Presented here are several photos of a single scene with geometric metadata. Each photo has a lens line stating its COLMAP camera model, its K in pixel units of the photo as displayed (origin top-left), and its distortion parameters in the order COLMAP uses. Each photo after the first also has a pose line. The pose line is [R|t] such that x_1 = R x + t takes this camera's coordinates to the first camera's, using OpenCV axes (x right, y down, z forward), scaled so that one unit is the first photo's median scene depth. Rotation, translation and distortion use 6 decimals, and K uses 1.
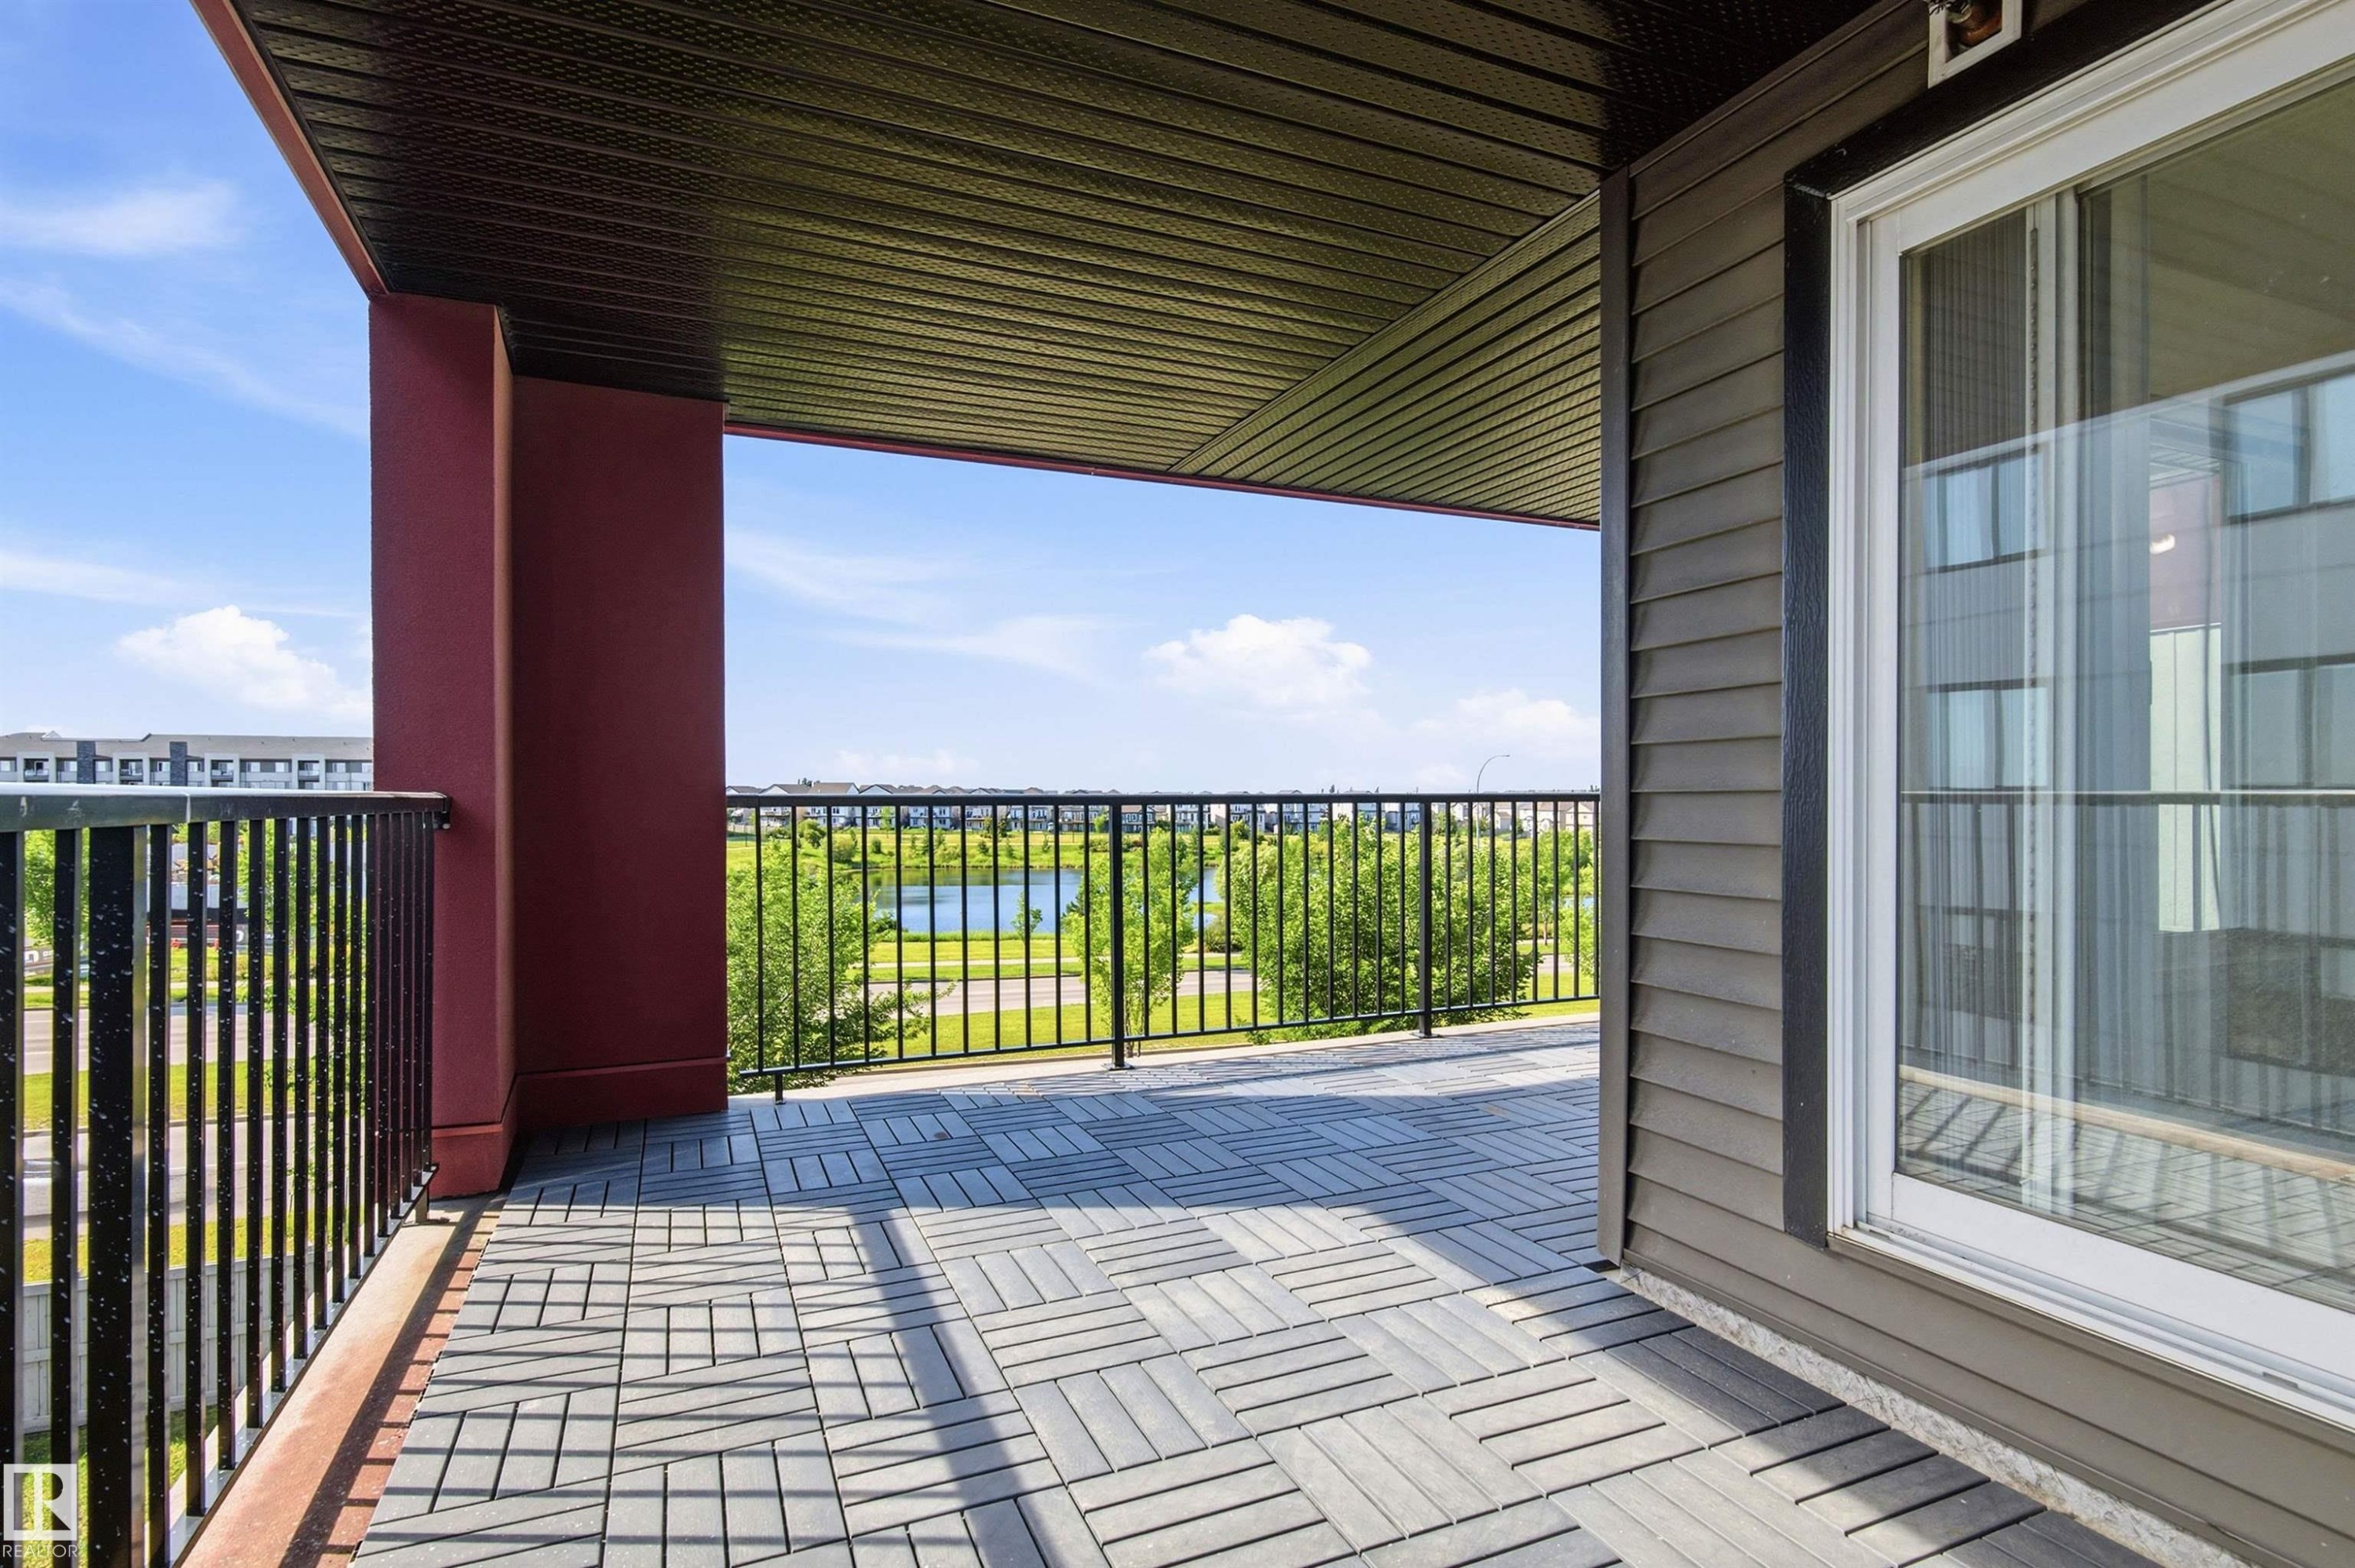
lens RADIAL K [[1102.1, 0, 1136.6], [0, 1102.1, 792.8], [0, 0, 1]] dist [-0.001028, -0.000298]
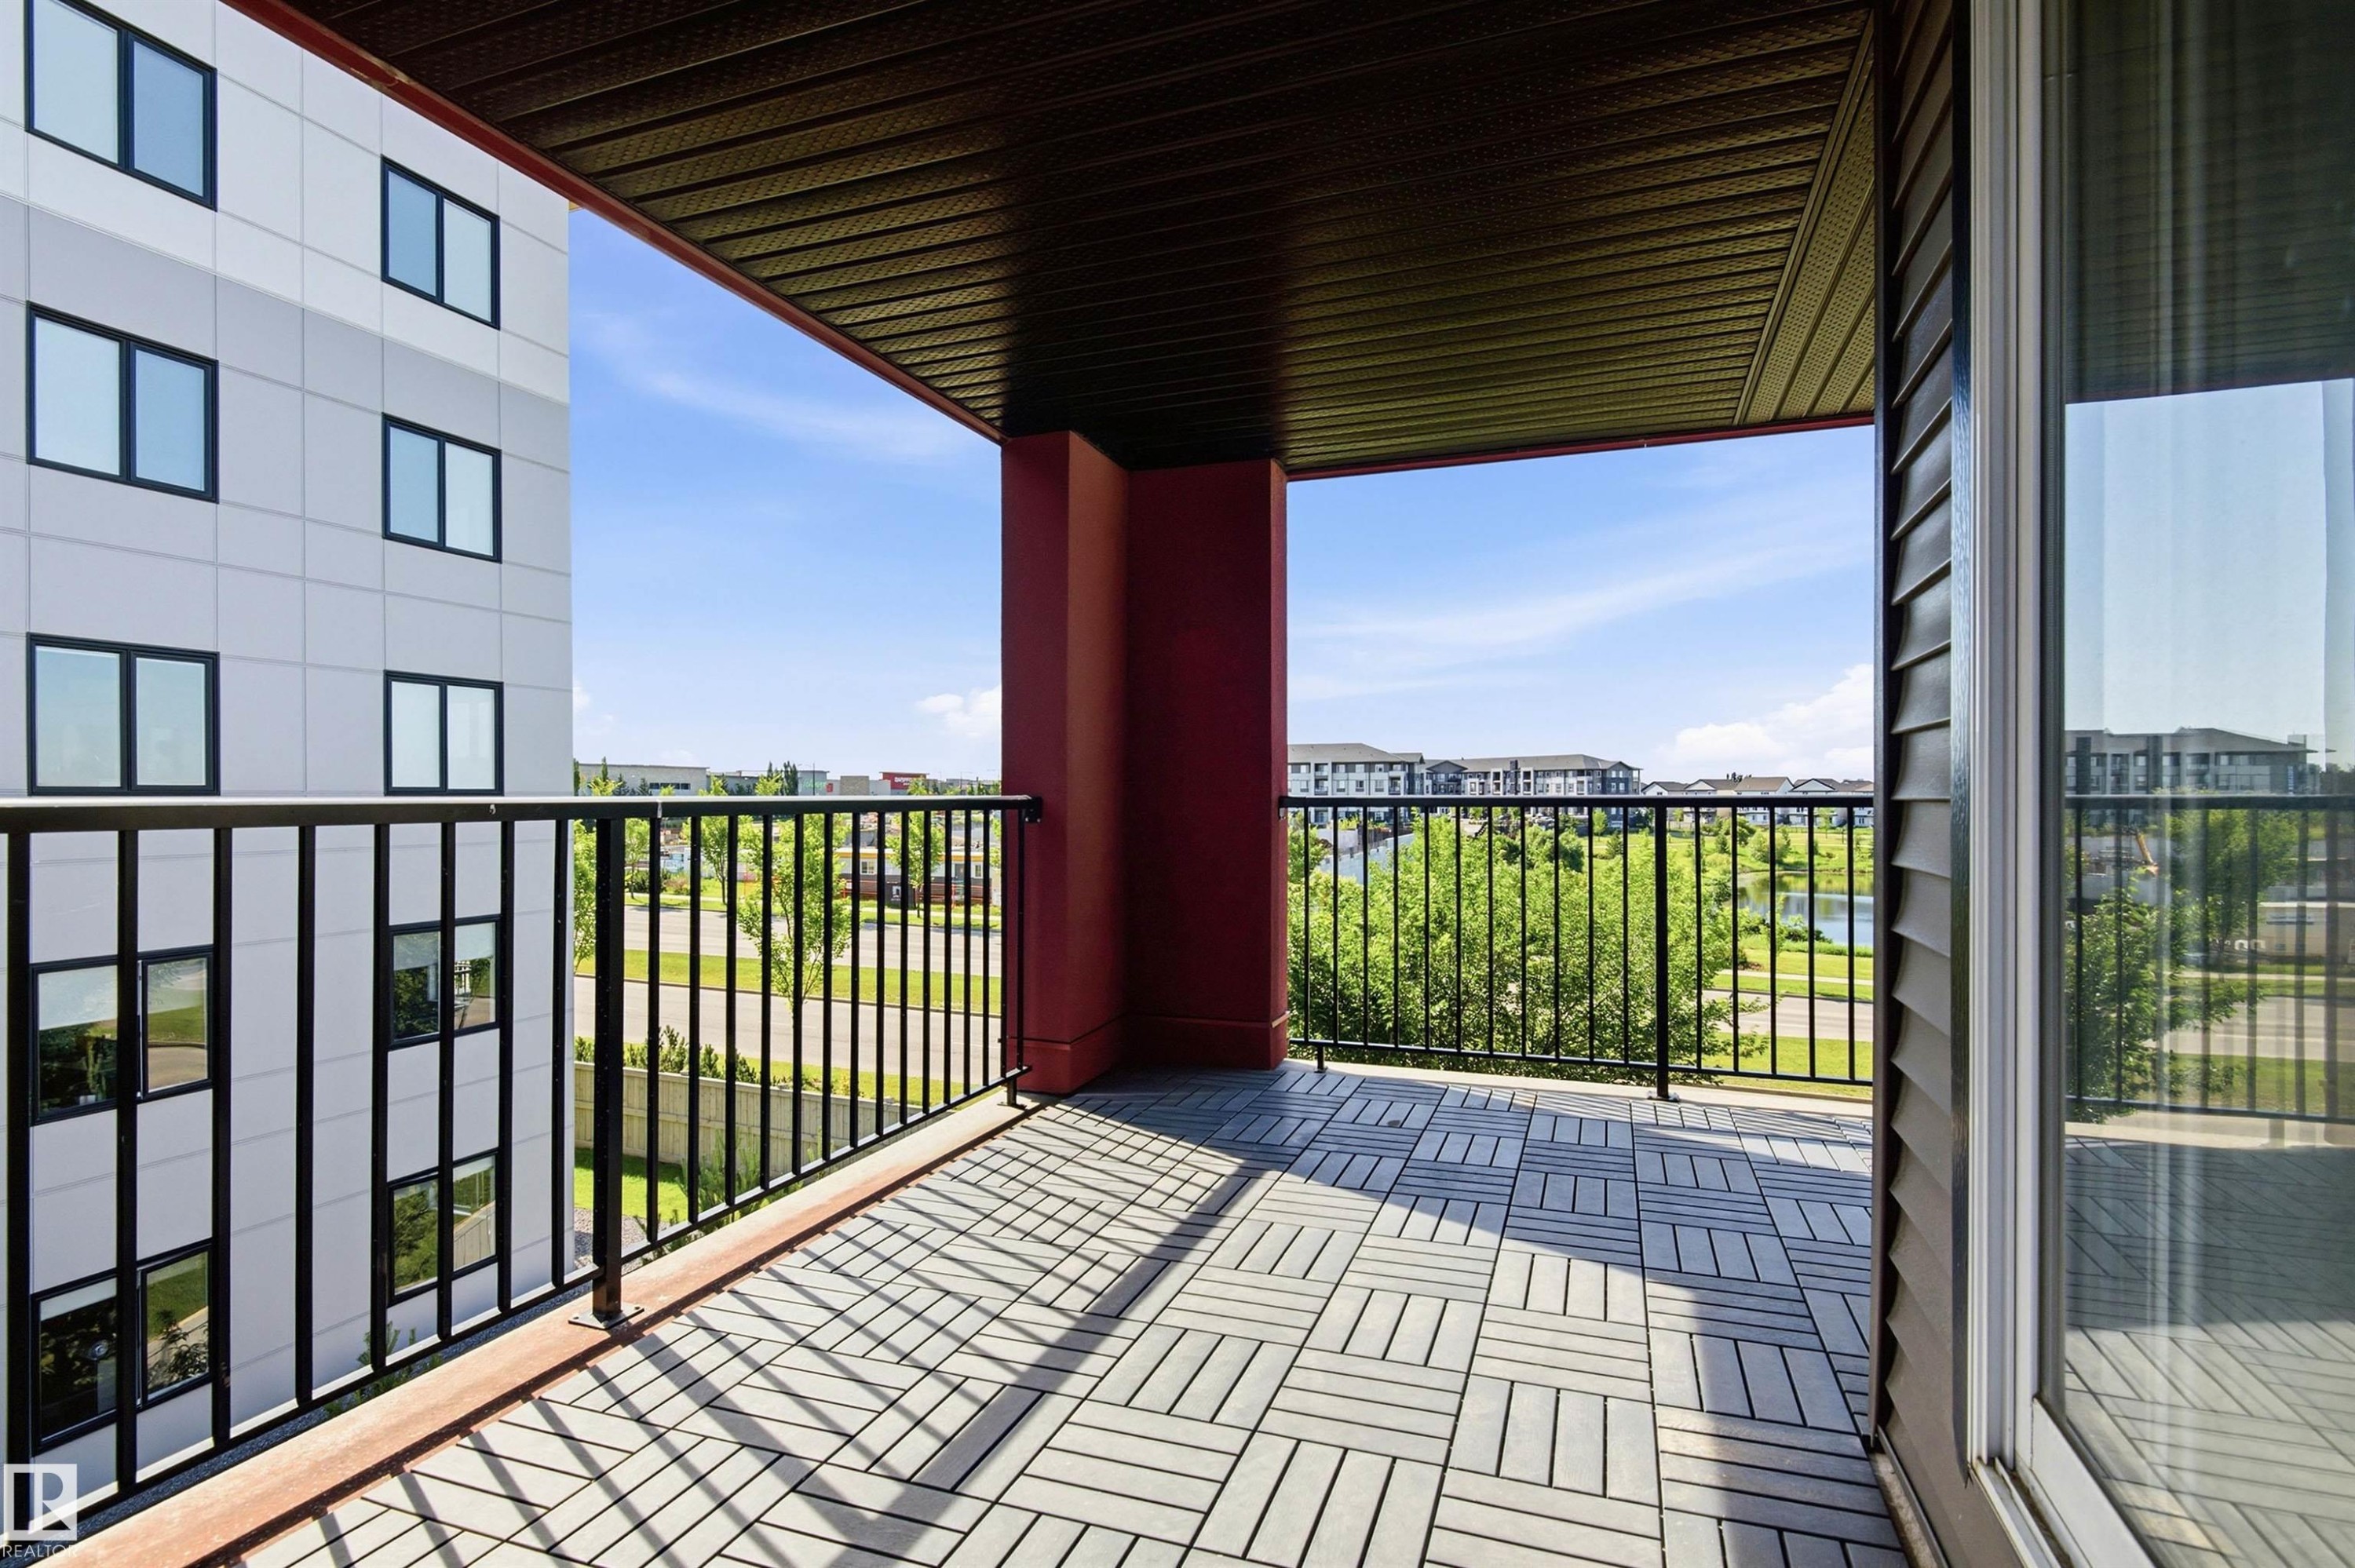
lens RADIAL K [[1110.5, 0, 1256.5], [0, 1110.5, 792.3], [0, 0, 1]] dist [-0.000919, -0.000133]
pose [[0.757645, 0.001244, -0.652665, 0.508703], [0.000711, 0.999996, 0.002732, -0.006662], [0.652666, -0.002534, 0.757642, 0.146459]]
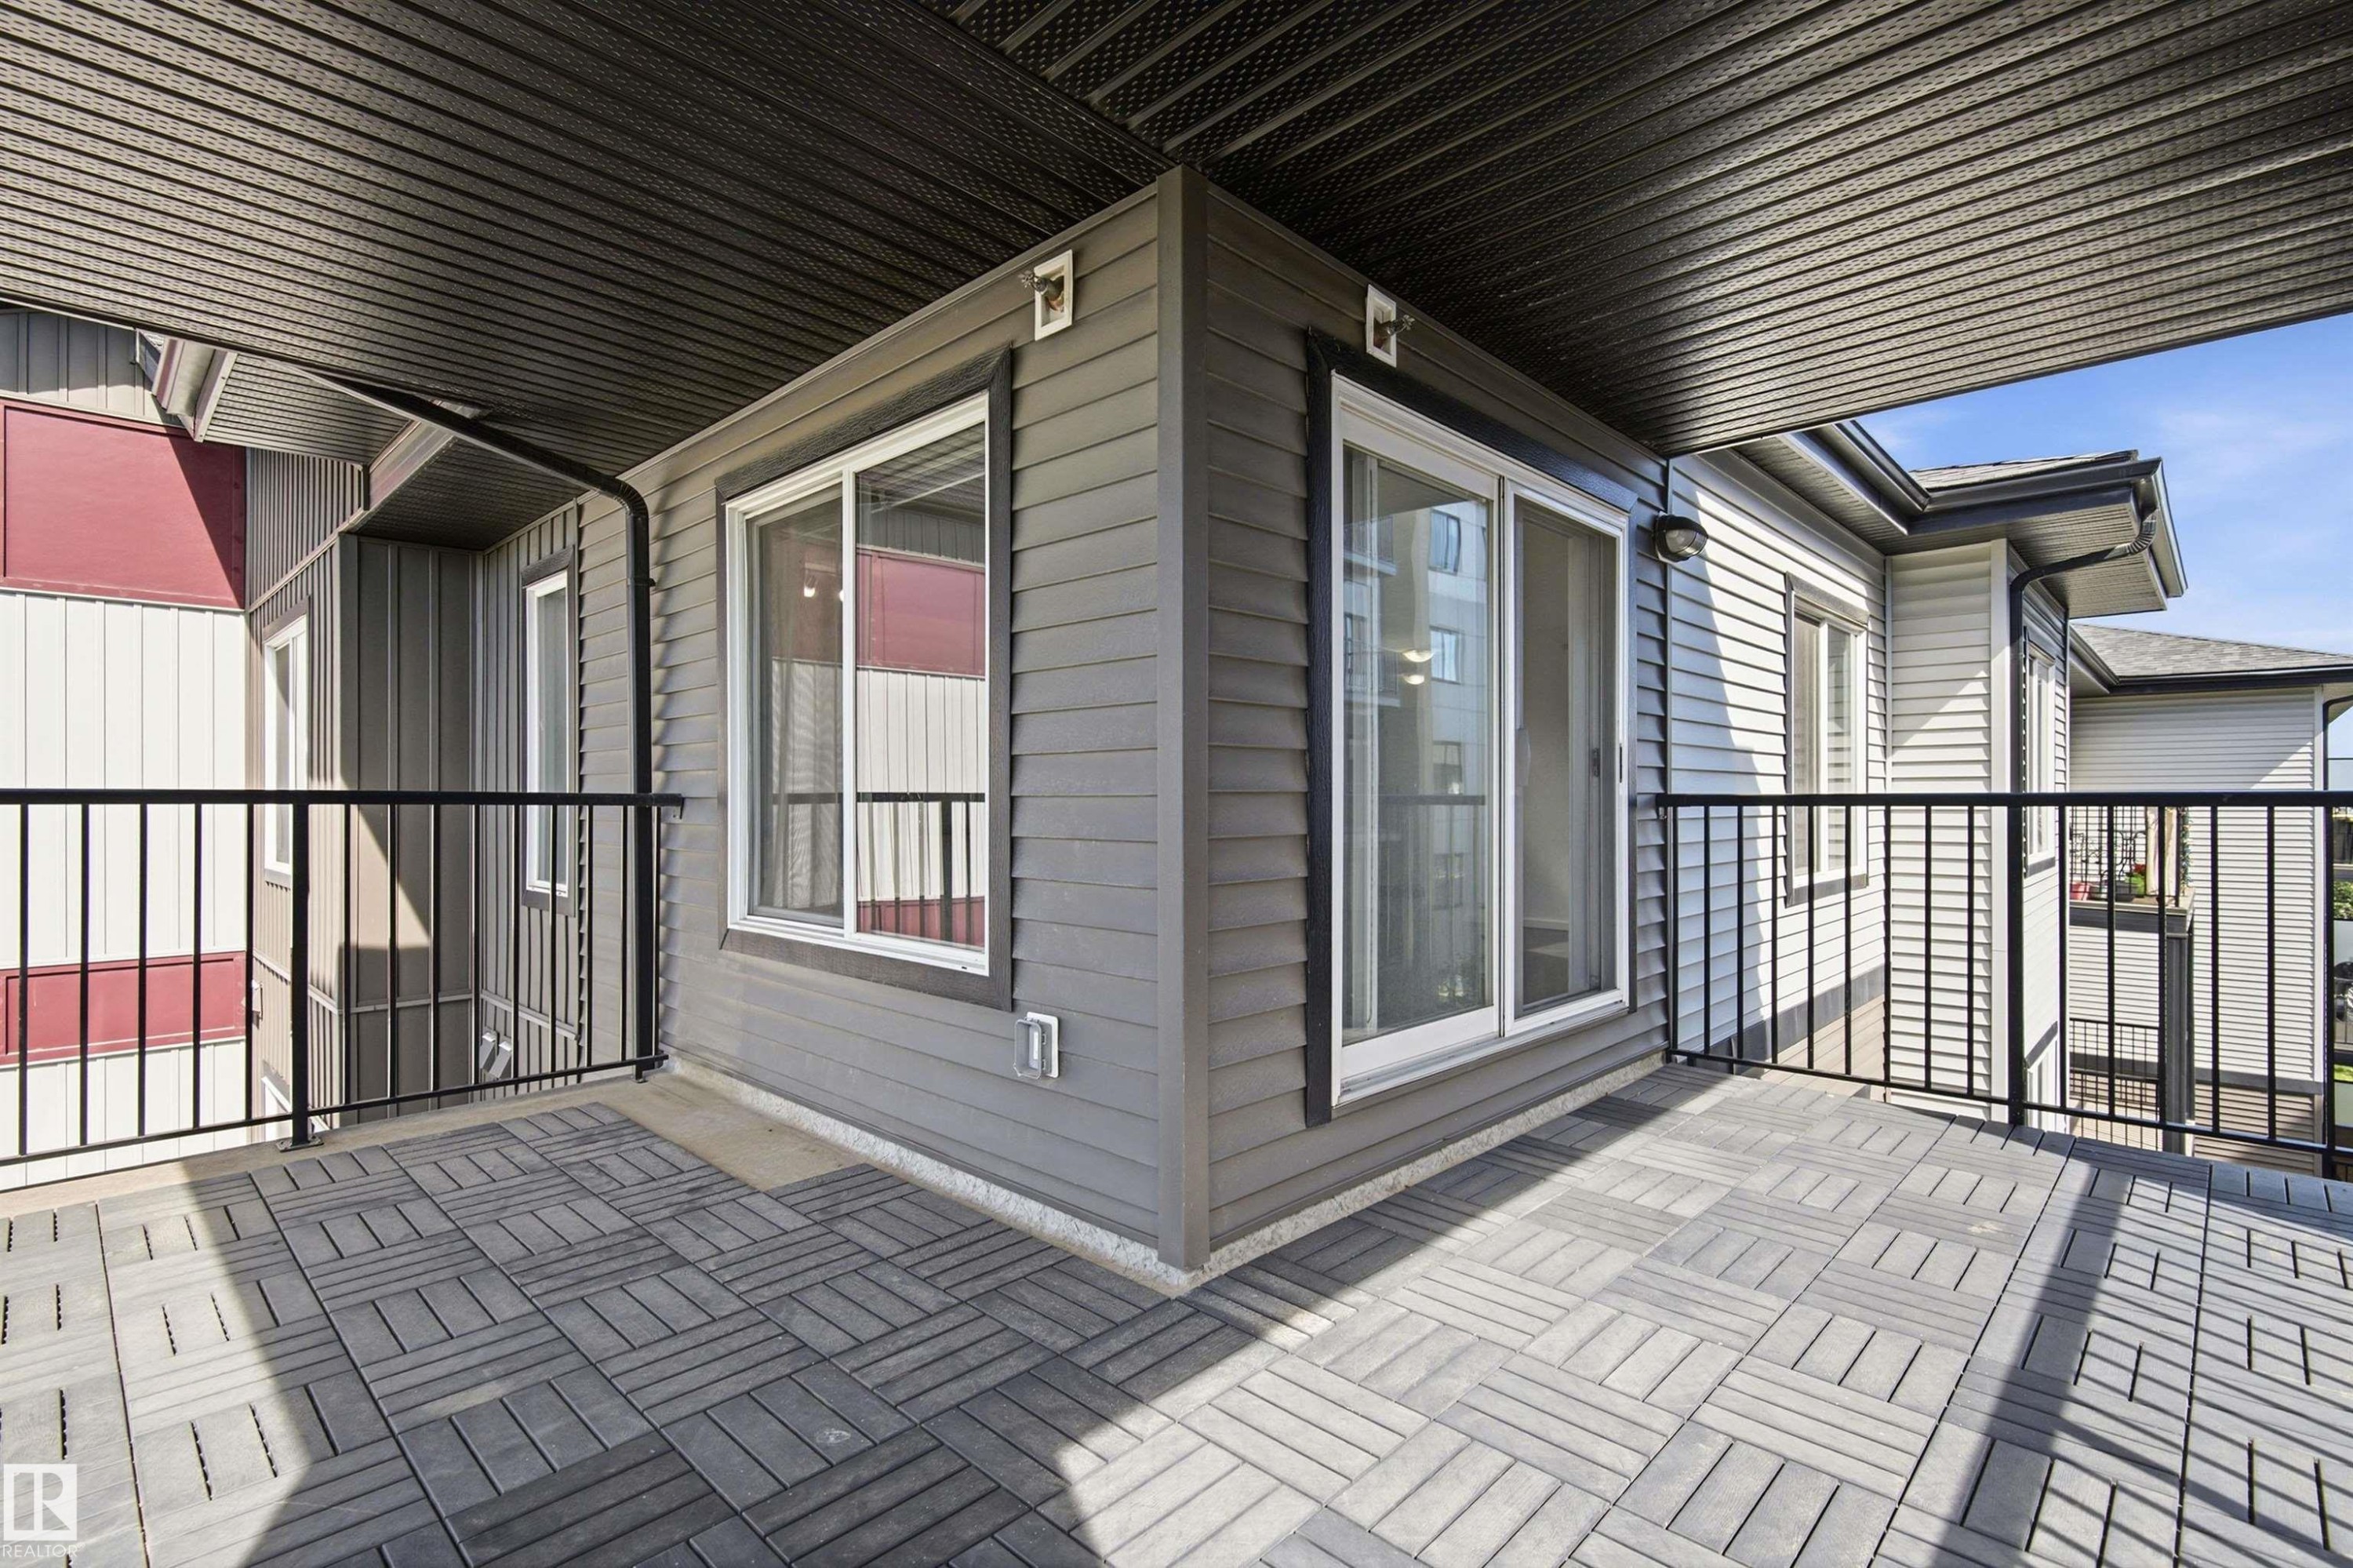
lens RADIAL K [[1109.7, 0, 1255.4], [0, 1109.7, 792.3], [0, 0, 1]] dist [-0.000919, -0.000133]
pose [[-0.429473, 0.006651, 0.903055, -0.423913], [0.000330, 0.999974, -0.007208, 0.004405], [-0.903080, -0.002798, -0.429464, 1.177359]]
